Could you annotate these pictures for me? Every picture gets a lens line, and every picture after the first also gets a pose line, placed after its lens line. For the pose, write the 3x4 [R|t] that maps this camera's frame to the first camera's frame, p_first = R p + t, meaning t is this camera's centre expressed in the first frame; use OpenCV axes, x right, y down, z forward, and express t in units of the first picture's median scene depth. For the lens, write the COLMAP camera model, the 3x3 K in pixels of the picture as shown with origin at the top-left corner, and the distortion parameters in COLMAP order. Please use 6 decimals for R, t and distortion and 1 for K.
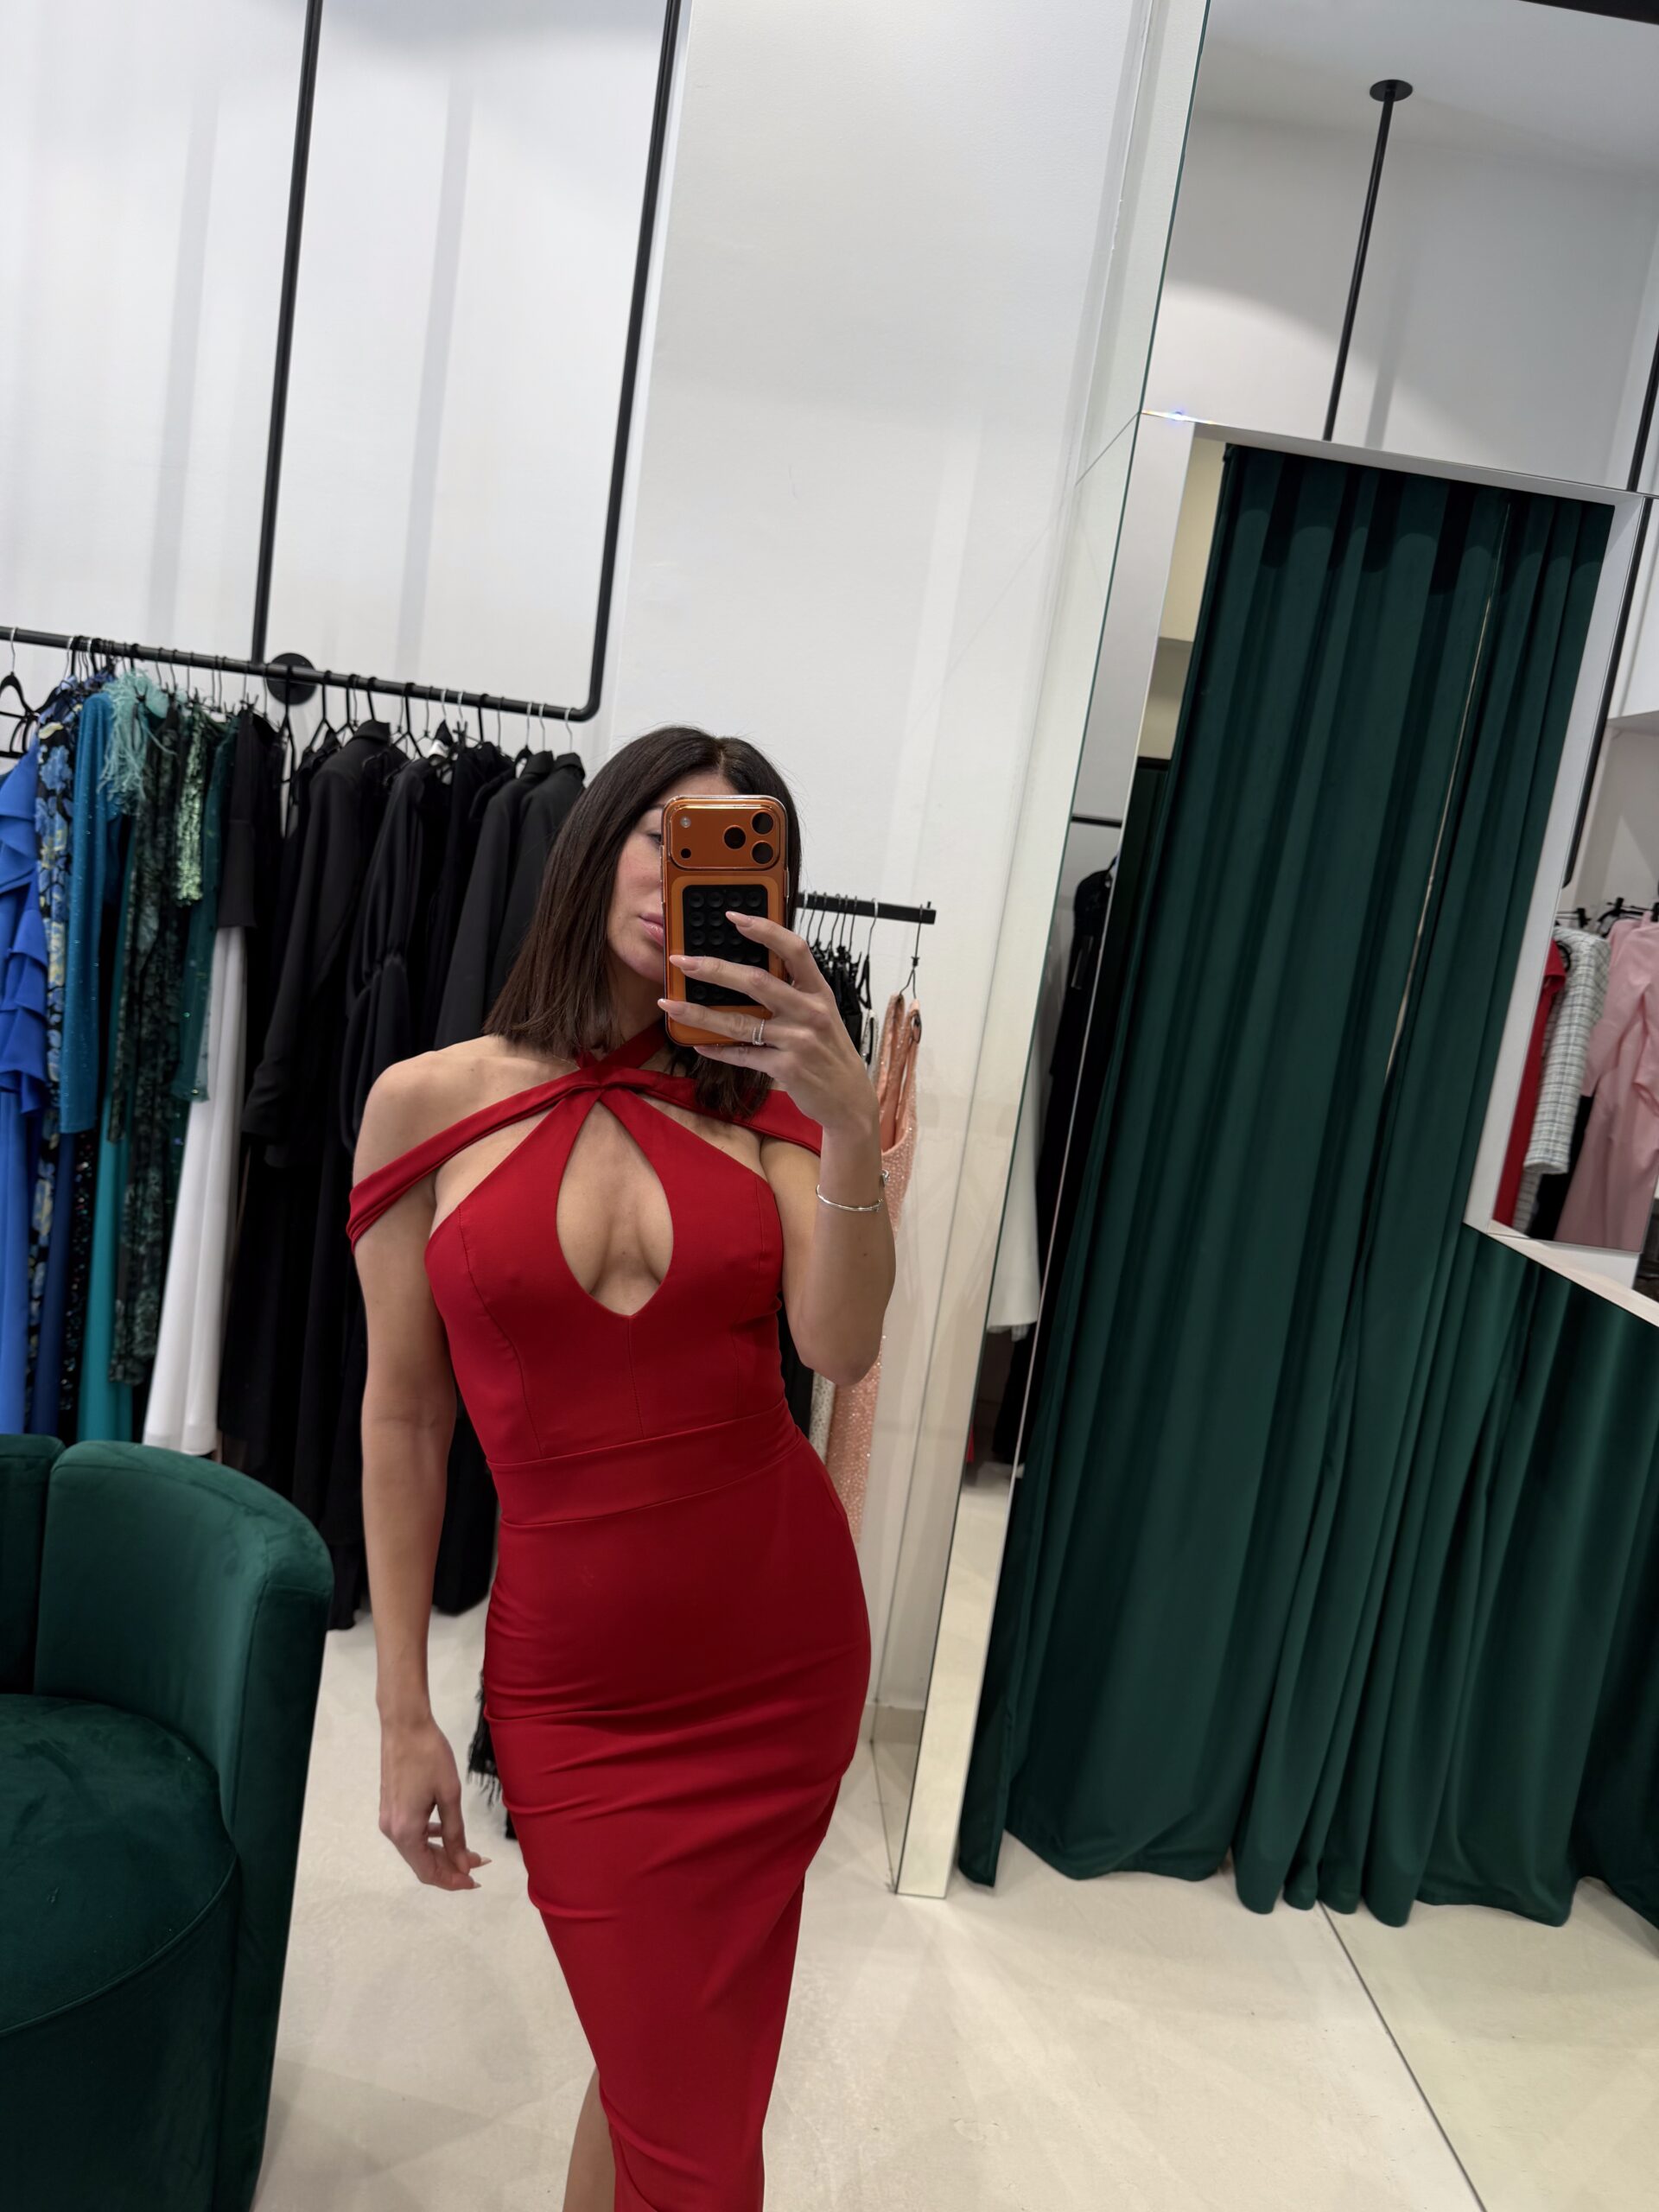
lens RADIAL K [[1530.4, 0, 823.0], [0, 1530.4, 1104.4], [0, 0, 1]] dist [0.034865, -0.063734]
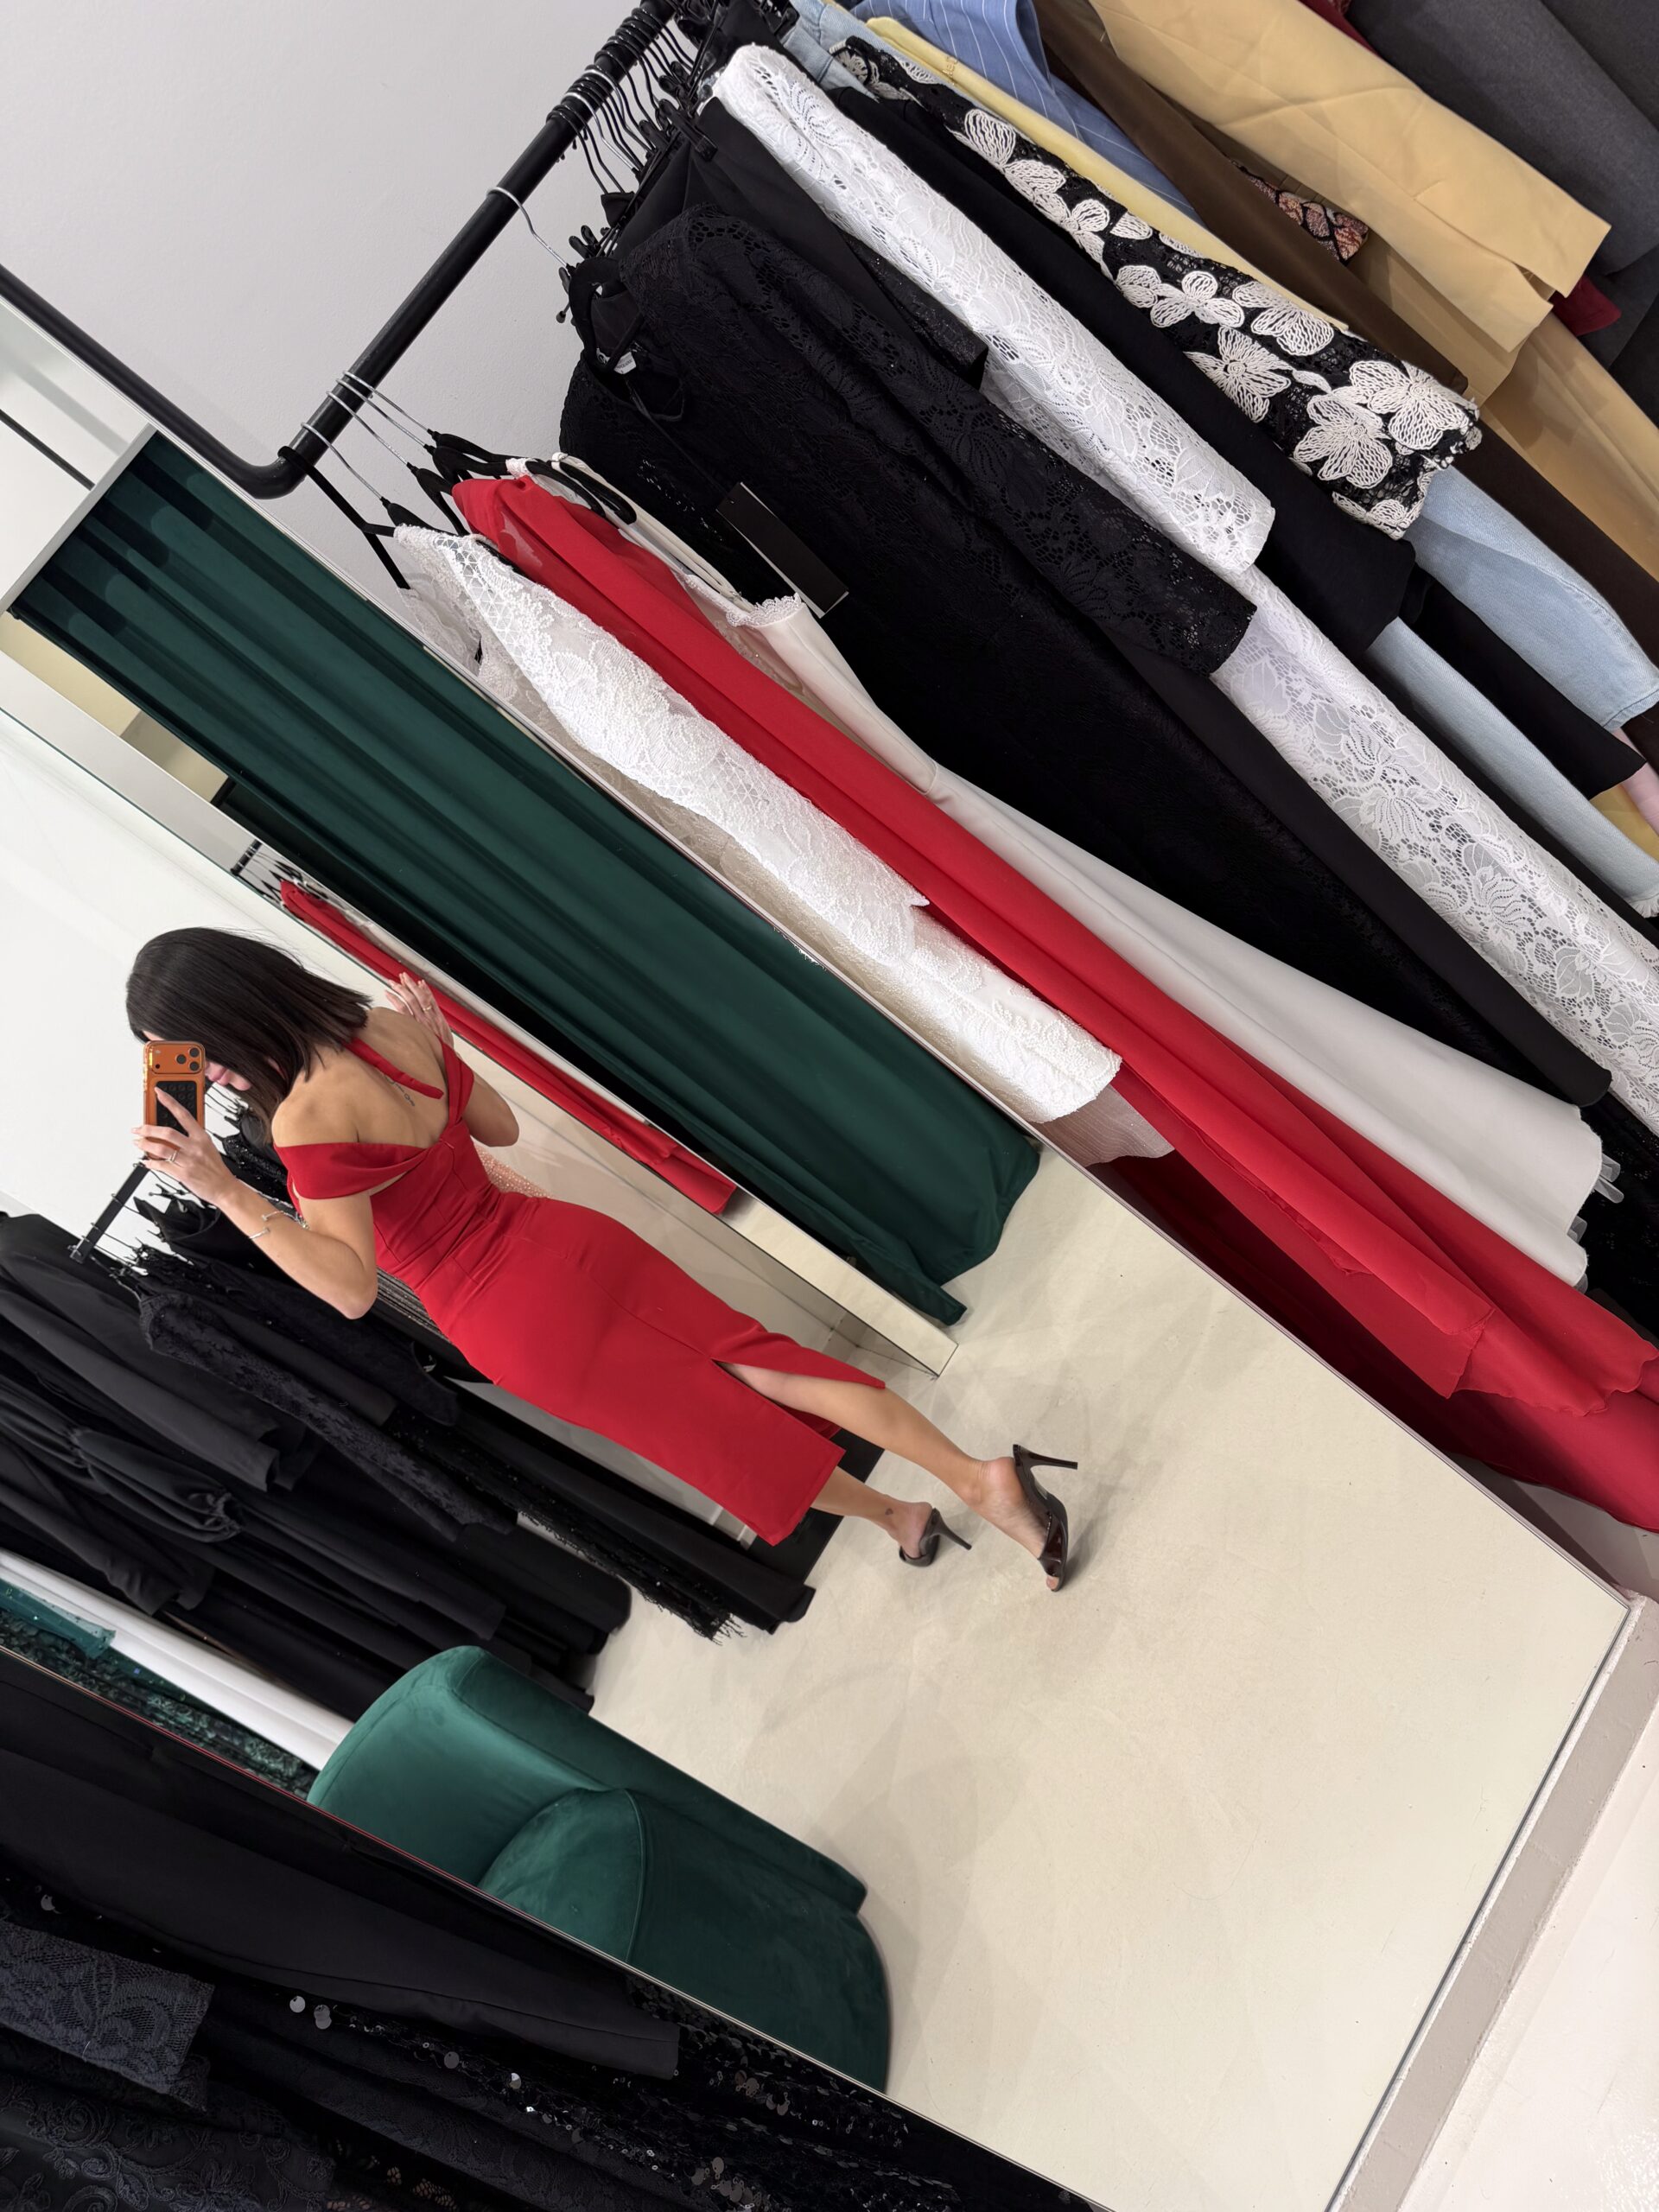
lens RADIAL K [[1591.2, 0, 832.0], [0, 1591.2, 1105.9], [0, 0, 1]] dist [-0.012013, -0.001057]
pose [[0.442094, -0.890616, 0.106568, 0.062323], [0.870317, 0.454666, 0.189280, 0.060200], [-0.217029, 0.009069, 0.976123, -0.280478]]
